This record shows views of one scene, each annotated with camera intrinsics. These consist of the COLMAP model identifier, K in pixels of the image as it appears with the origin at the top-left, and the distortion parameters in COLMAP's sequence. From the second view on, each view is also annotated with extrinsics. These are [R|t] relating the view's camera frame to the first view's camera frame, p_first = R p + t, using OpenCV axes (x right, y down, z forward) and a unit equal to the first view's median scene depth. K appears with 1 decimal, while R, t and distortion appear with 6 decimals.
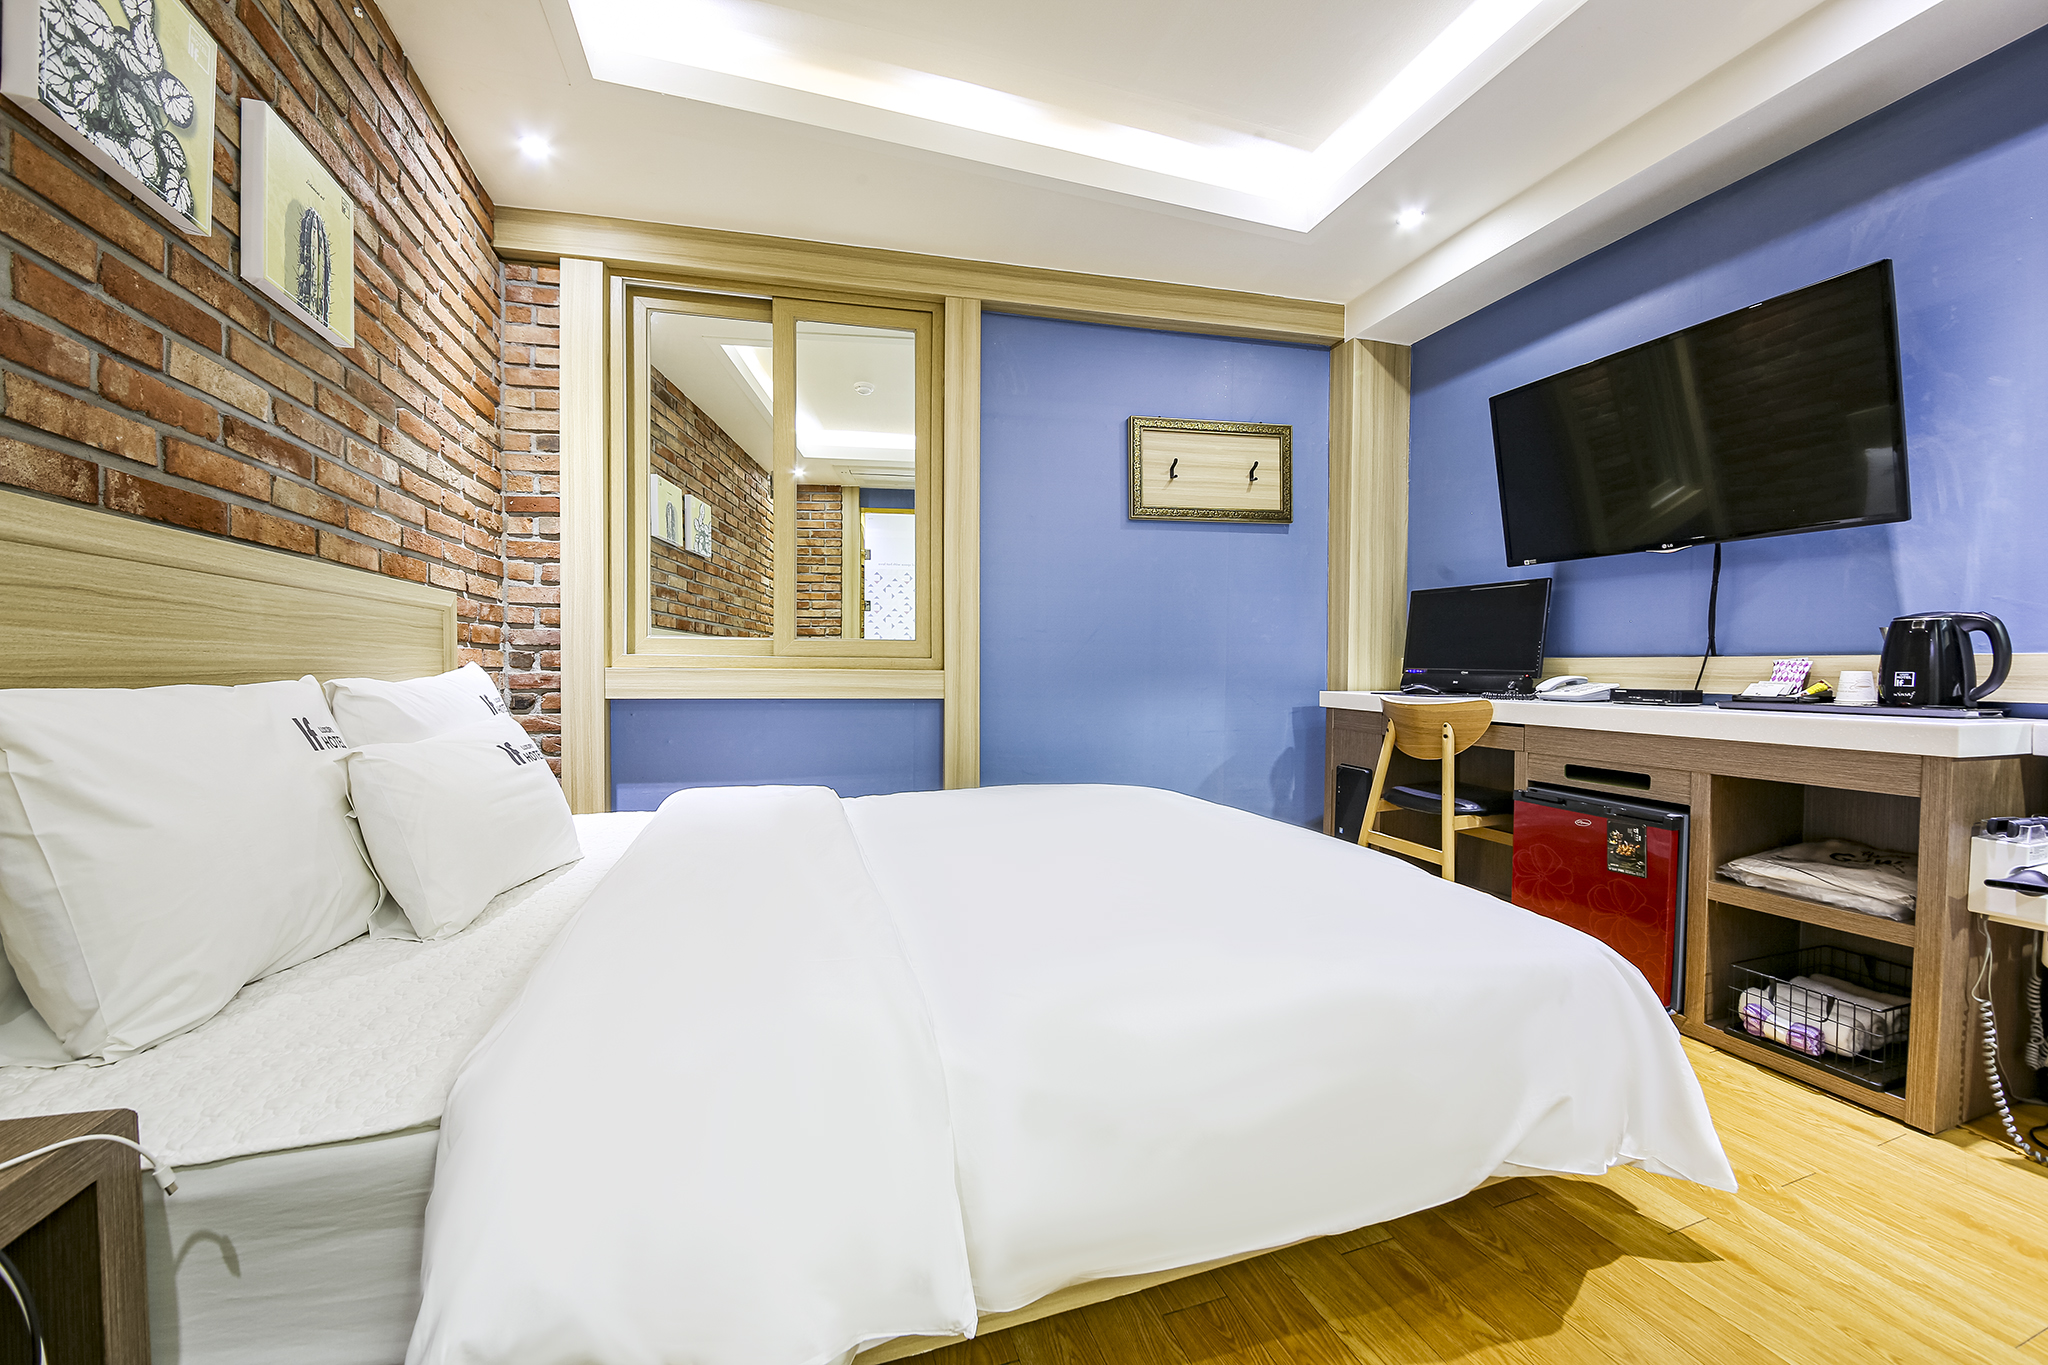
lens RADIAL K [[727.9, 0, 972.8], [0, 727.9, 691.8], [0, 0, 1]] dist [-0.035506, -0.001093]
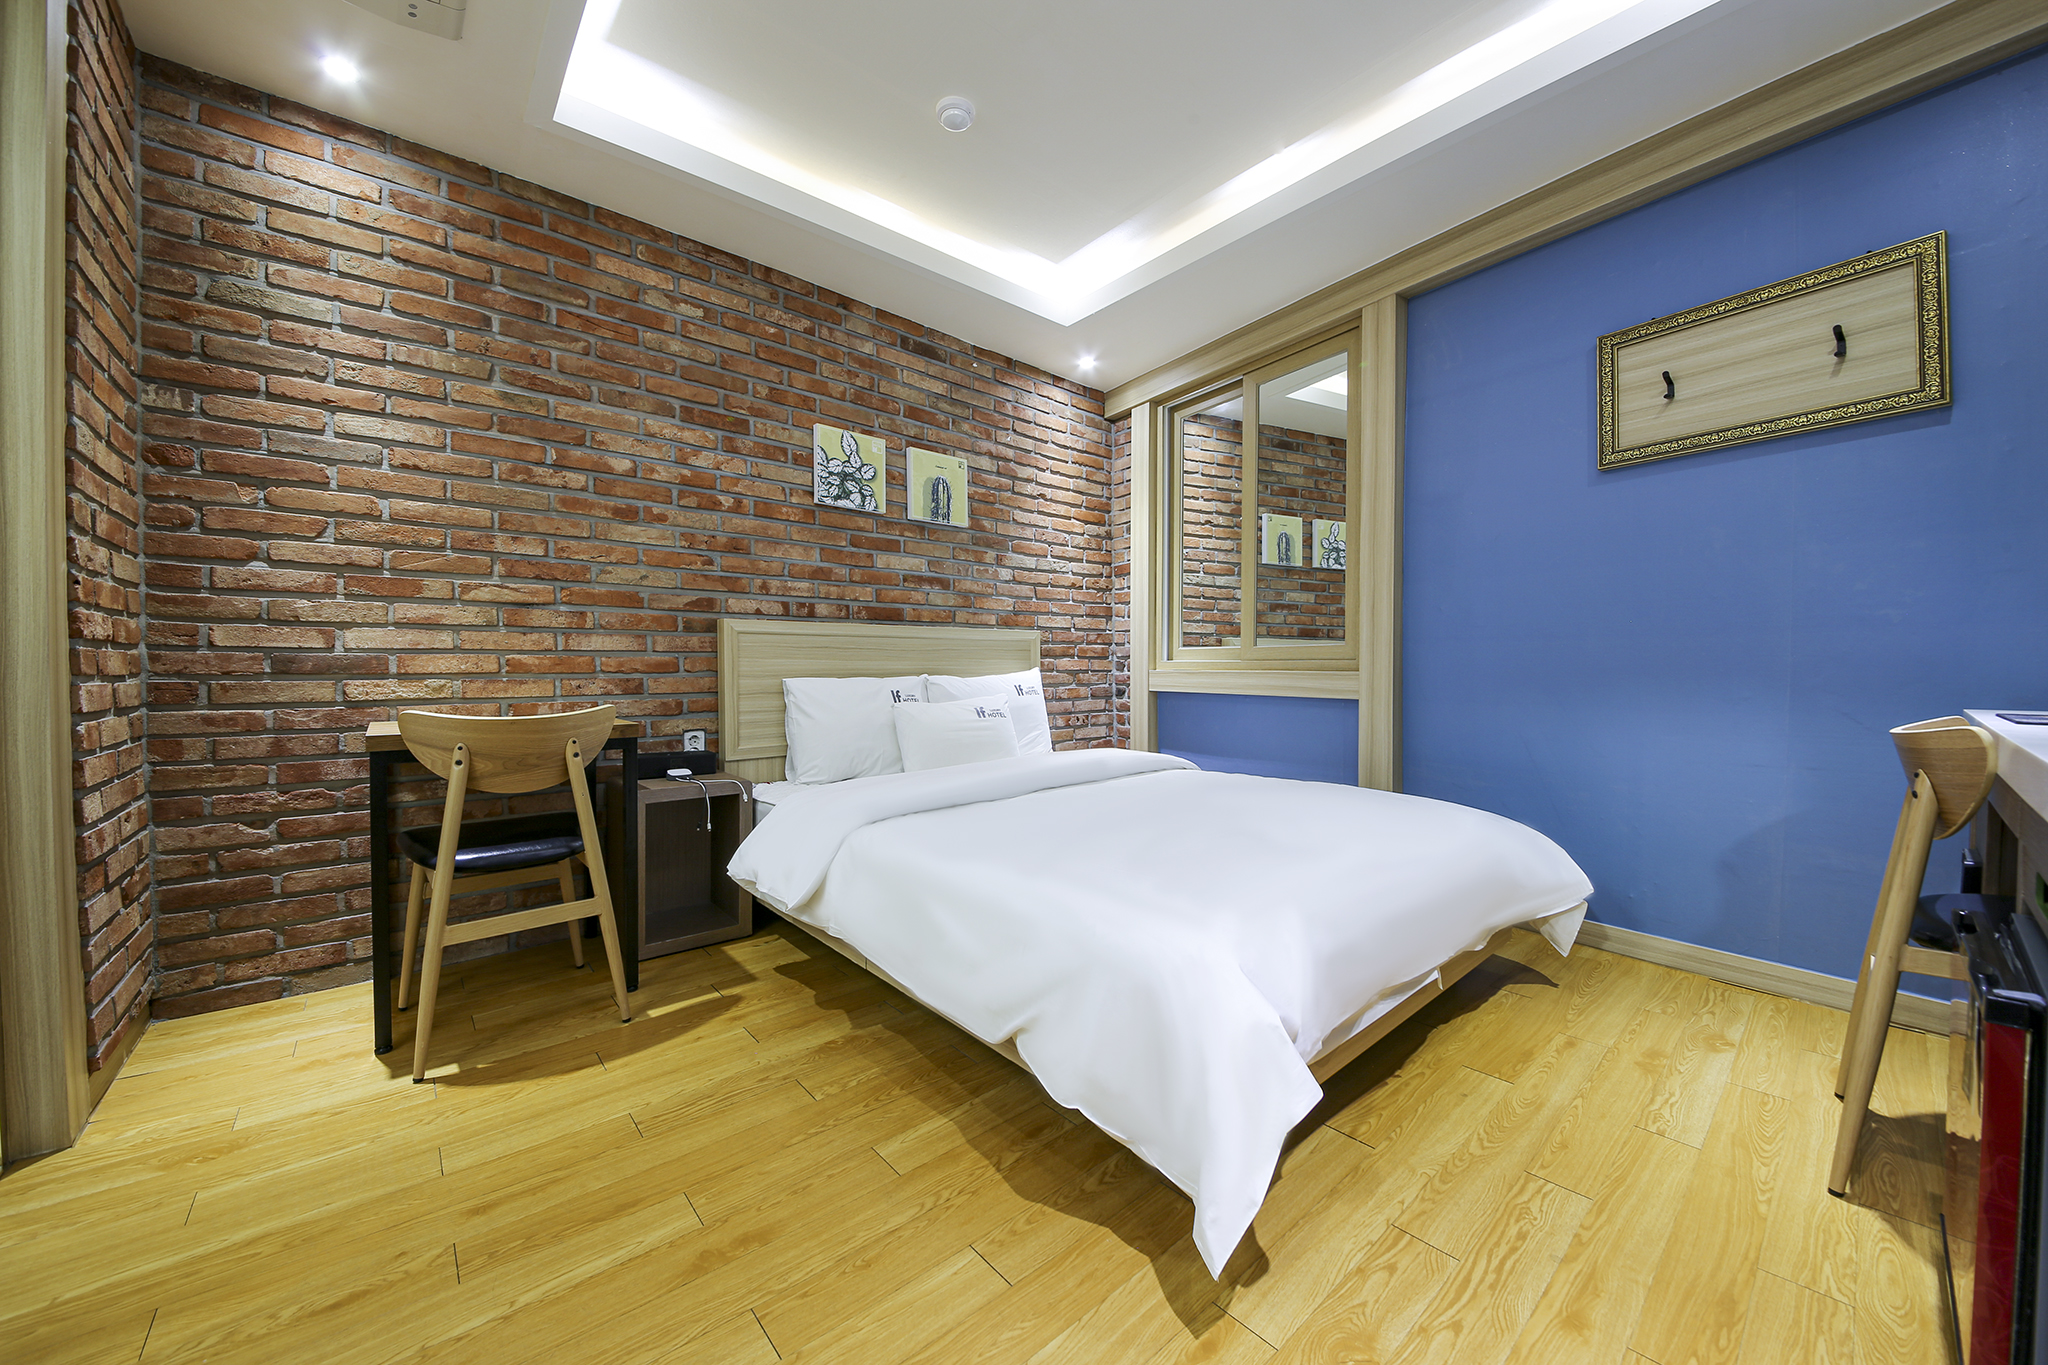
lens RADIAL K [[727.9, 0, 1053.3], [0, 727.9, 709.0], [0, 0, 1]] dist [-0.035506, -0.001093]
pose [[0.386528, 0.042416, -0.921302, 0.869272], [-0.027498, 0.999028, 0.034458, 0.000252], [0.921868, 0.012015, 0.387318, 0.232934]]
